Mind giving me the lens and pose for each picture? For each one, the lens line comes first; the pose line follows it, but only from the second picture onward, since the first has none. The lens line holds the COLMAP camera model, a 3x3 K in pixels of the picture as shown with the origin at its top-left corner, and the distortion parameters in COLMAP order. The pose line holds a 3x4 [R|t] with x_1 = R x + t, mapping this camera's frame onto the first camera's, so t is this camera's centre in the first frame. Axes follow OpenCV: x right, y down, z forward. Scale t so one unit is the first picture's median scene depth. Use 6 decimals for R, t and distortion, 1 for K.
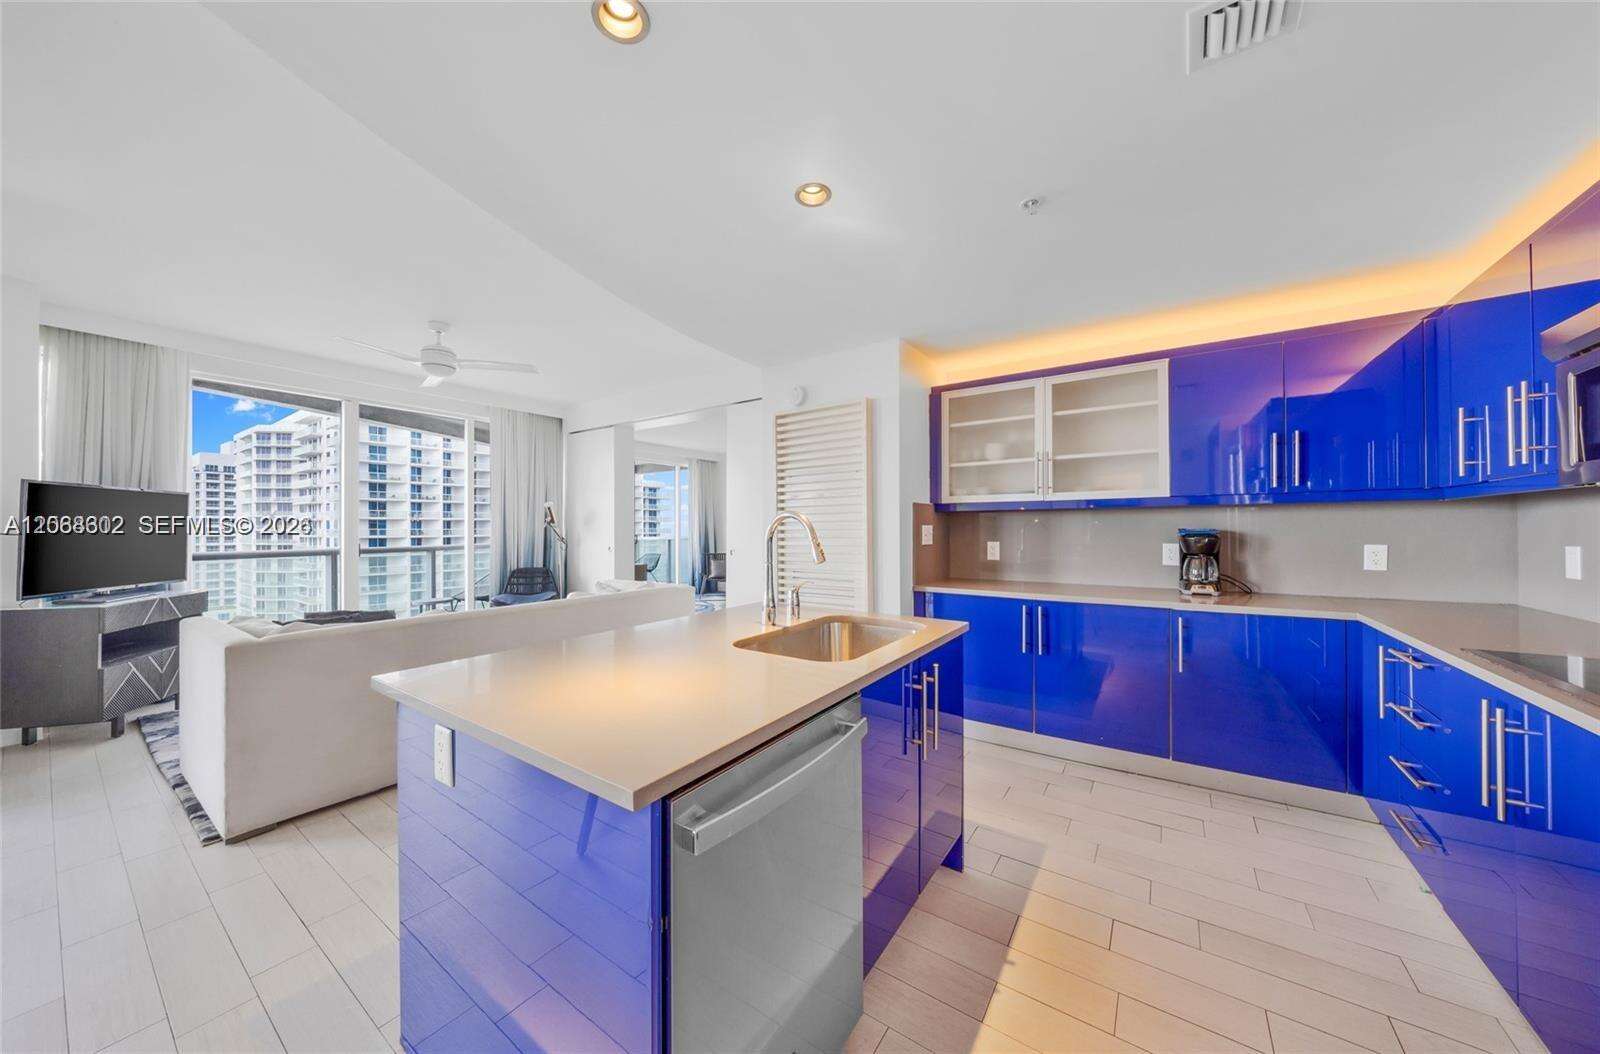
lens RADIAL K [[558.7, 0, 800.5], [0, 558.7, 524.7], [0, 0, 1]] dist [-0.000740, -0.000285]
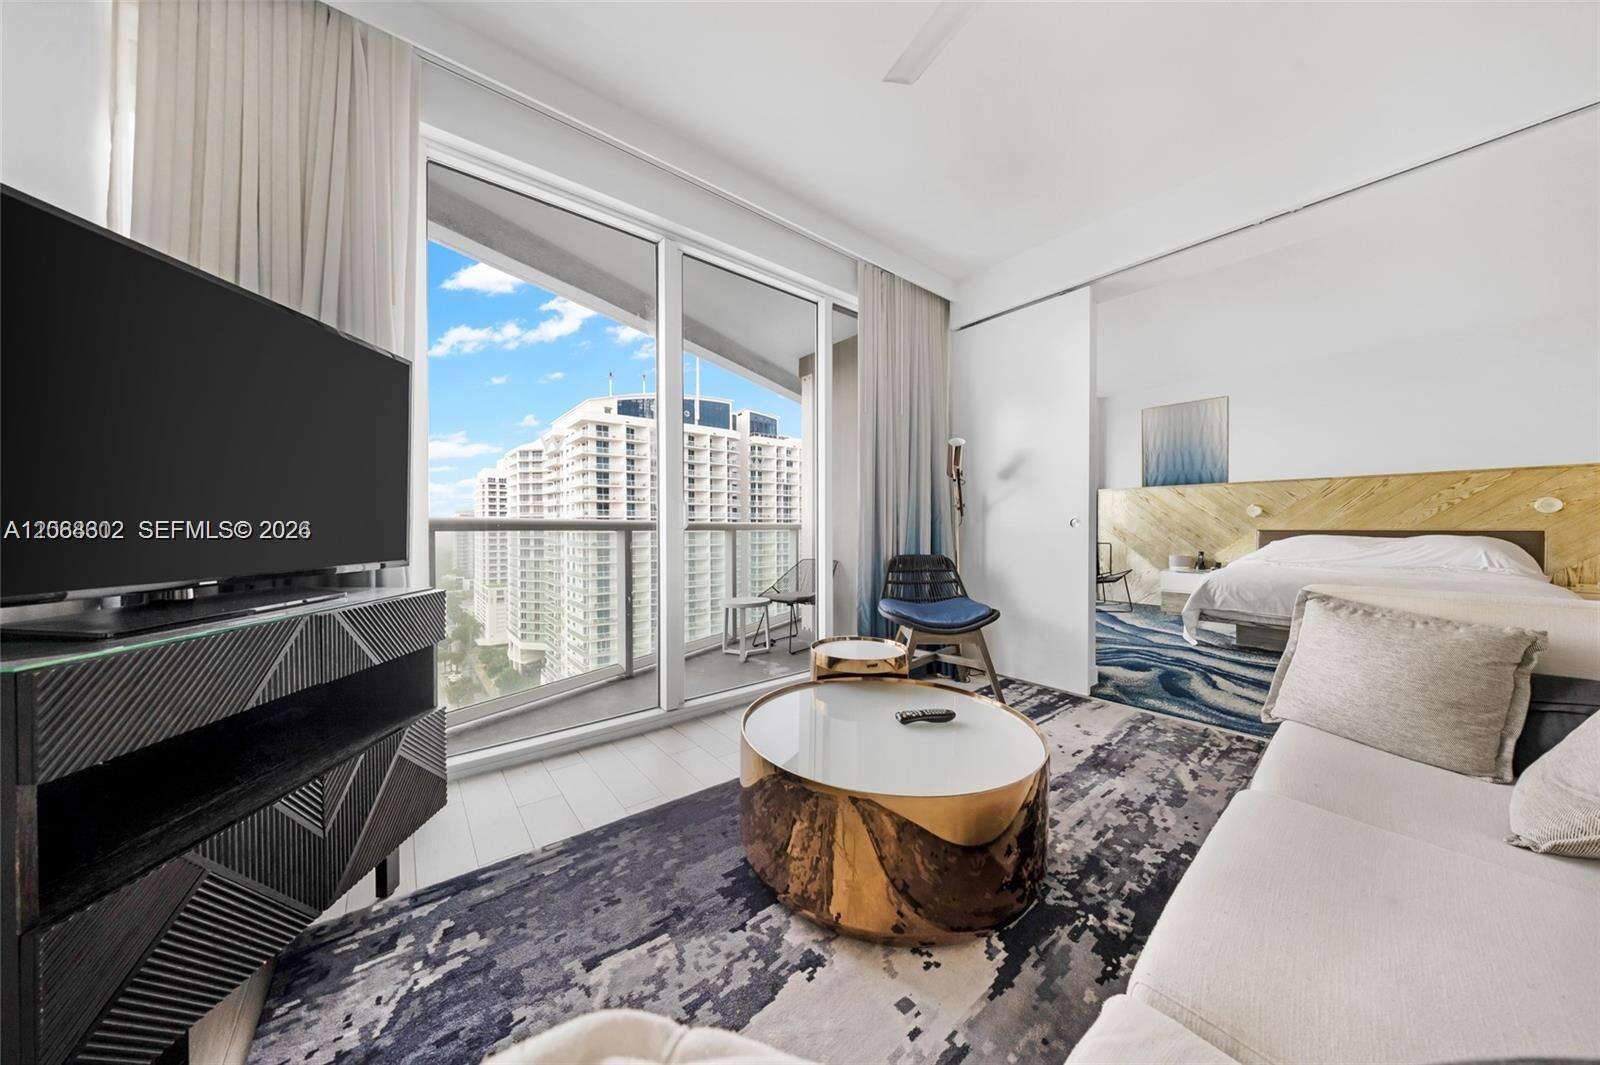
lens RADIAL K [[510.8, 0, 792.3], [0, 510.8, 523.5], [0, 0, 1]] dist [-0.012487, -0.001137]
pose [[0.960930, -0.003369, -0.276770, -0.764335], [0.002486, 0.999991, -0.003540, 0.076104], [0.276780, 0.002714, 0.960930, 0.761941]]
